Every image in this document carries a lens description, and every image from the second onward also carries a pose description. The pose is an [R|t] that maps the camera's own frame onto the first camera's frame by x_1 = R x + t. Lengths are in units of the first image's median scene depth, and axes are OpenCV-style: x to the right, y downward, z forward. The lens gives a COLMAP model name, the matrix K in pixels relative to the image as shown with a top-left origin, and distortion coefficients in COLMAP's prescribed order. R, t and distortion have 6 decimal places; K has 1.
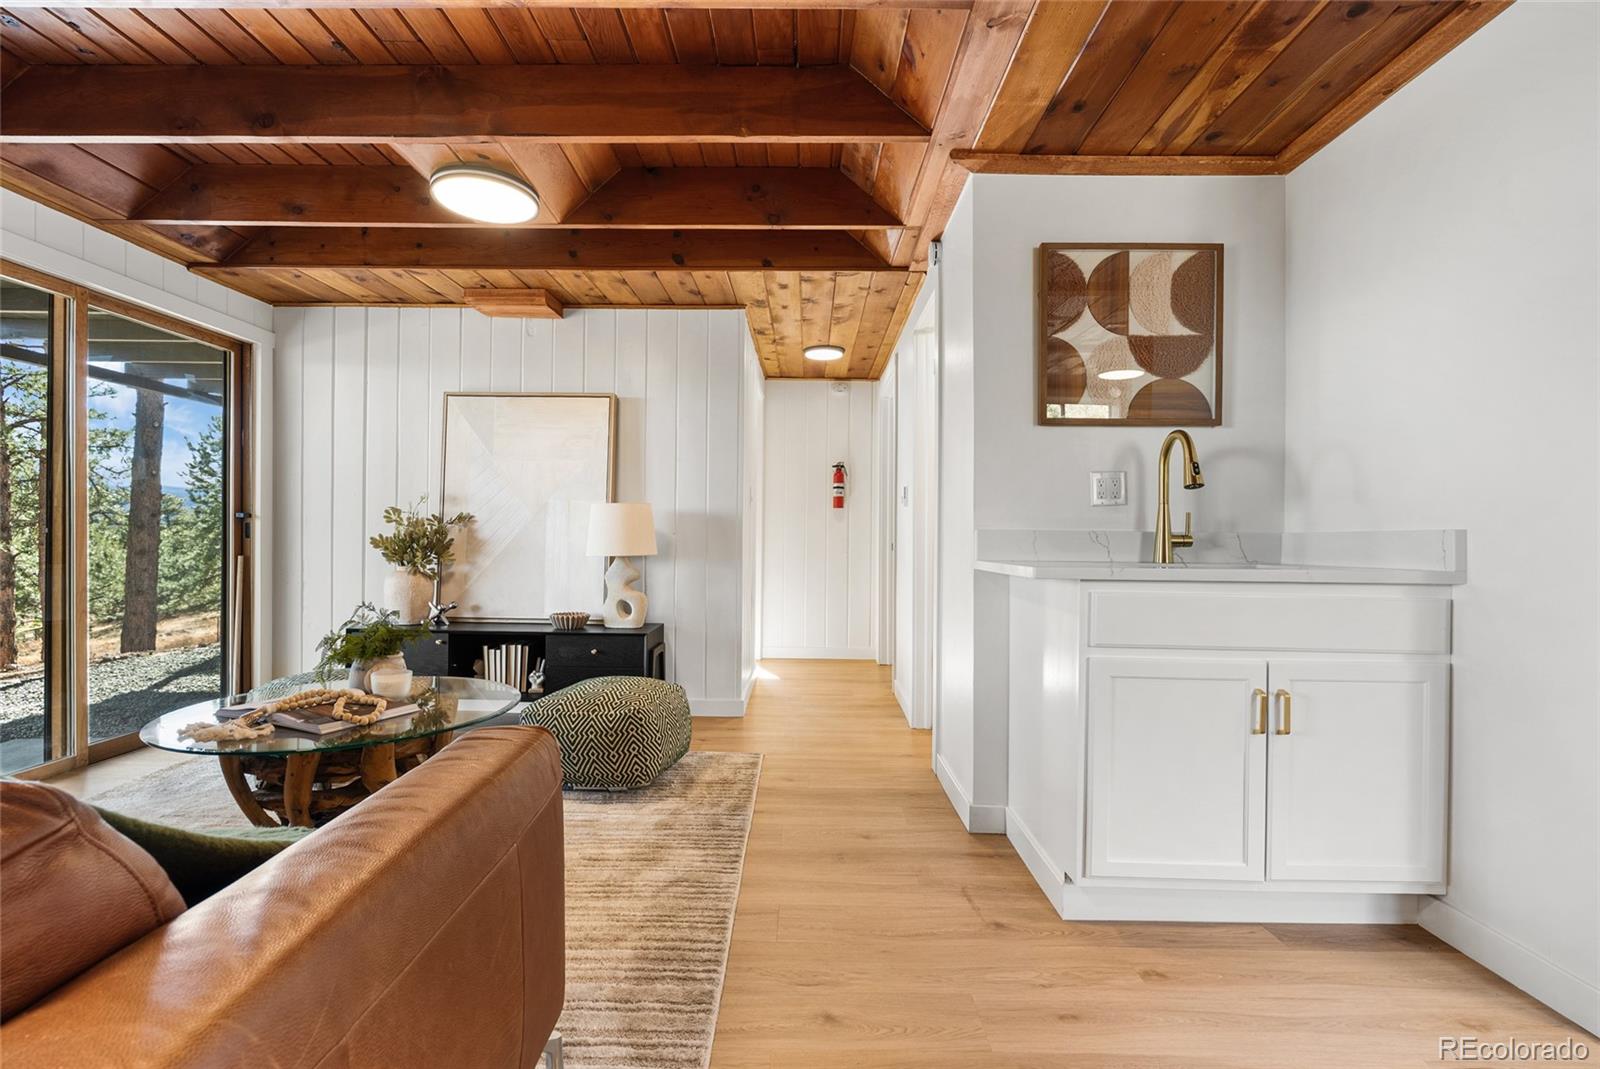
lens RADIAL K [[708.9, 0, 801.3], [0, 708.9, 535.5], [0, 0, 1]] dist [-0.006778, -0.000742]
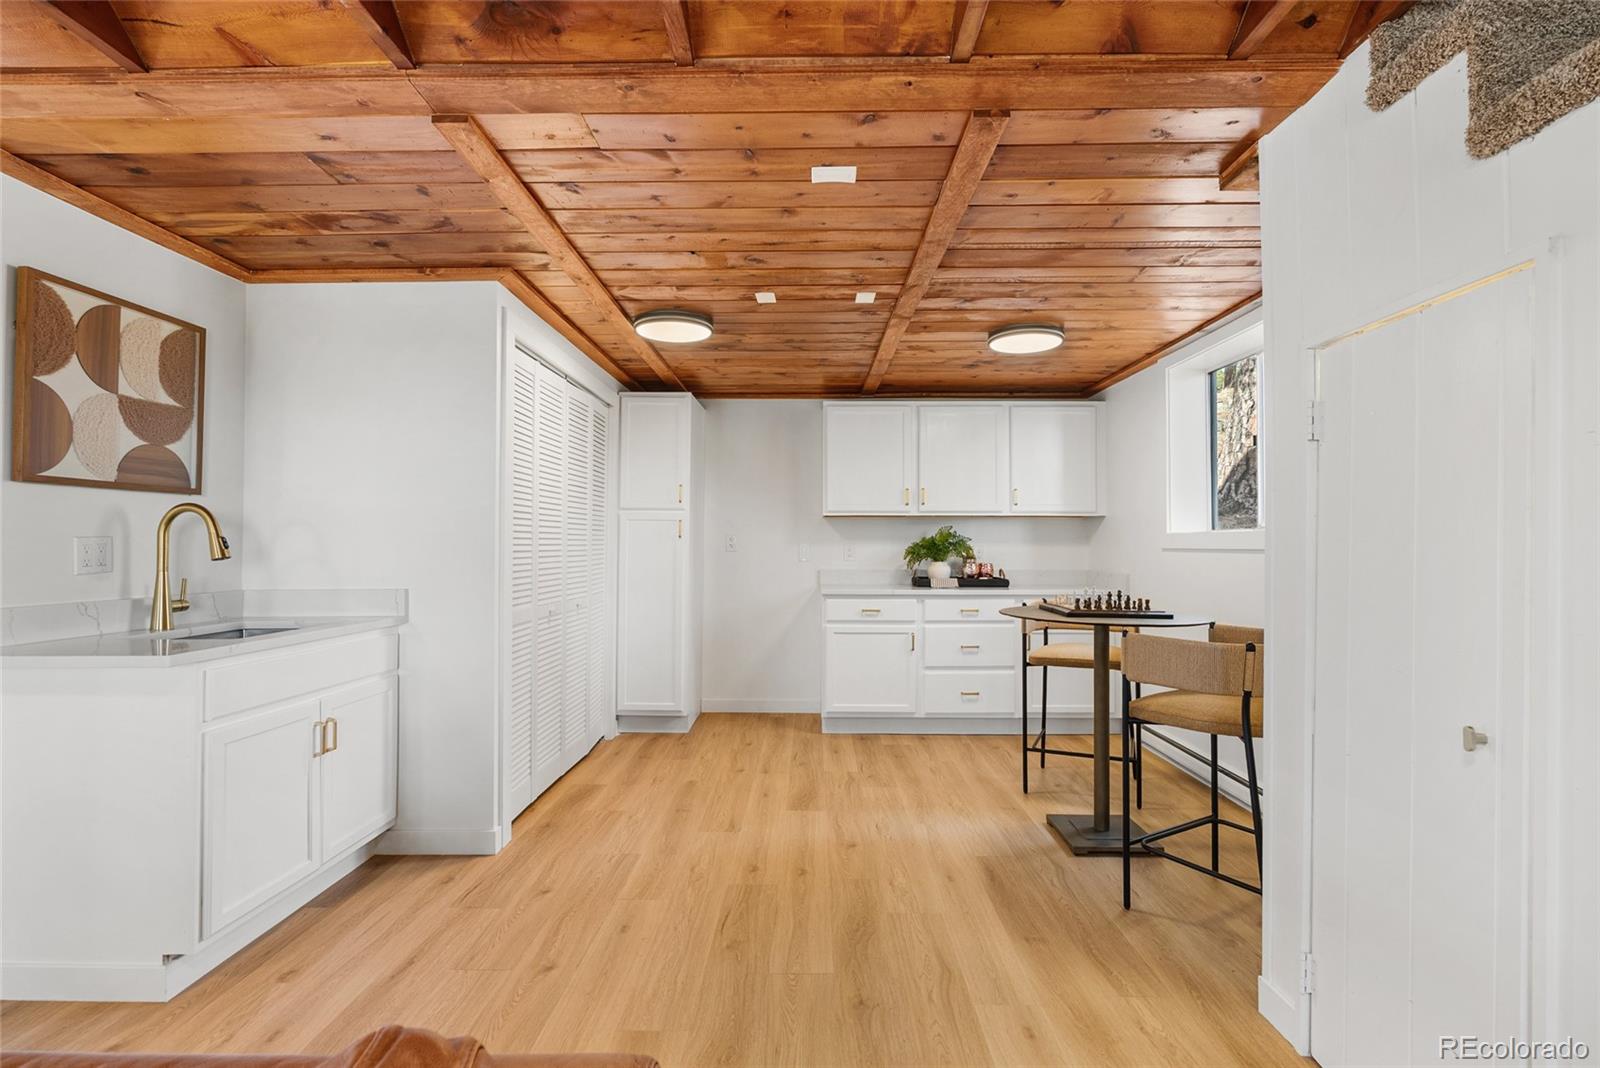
lens RADIAL K [[708.9, 0, 801.9], [0, 708.9, 531.7], [0, 0, 1]] dist [-0.006778, -0.000742]
pose [[0.008274, 0.014643, 0.999859, -0.478208], [-0.001822, 0.999891, -0.014628, -0.084872], [-0.999964, -0.001701, 0.008300, 0.067373]]
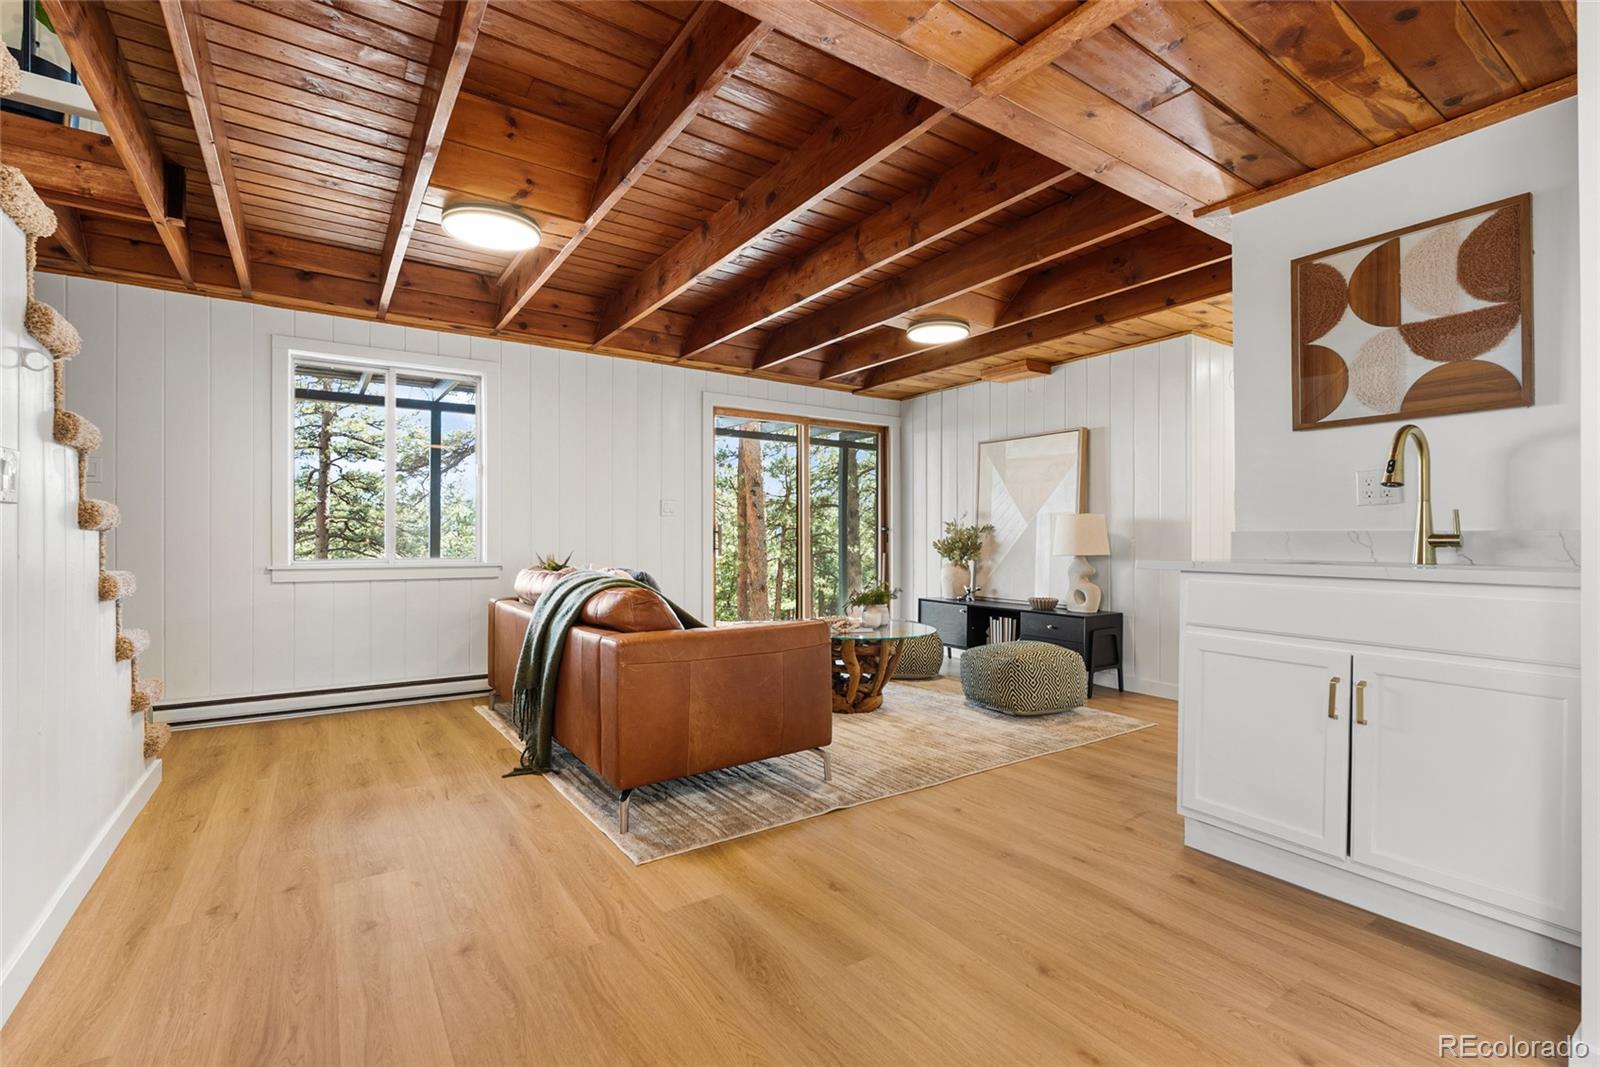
lens RADIAL K [[708.9, 0, 803.9], [0, 708.9, 533.4], [0, 0, 1]] dist [-0.006778, -0.000742]
pose [[0.571518, -0.013826, -0.820473, 0.779244], [0.004177, 0.999894, -0.013940, 0.007519], [0.820579, 0.004540, 0.571515, -0.203139]]
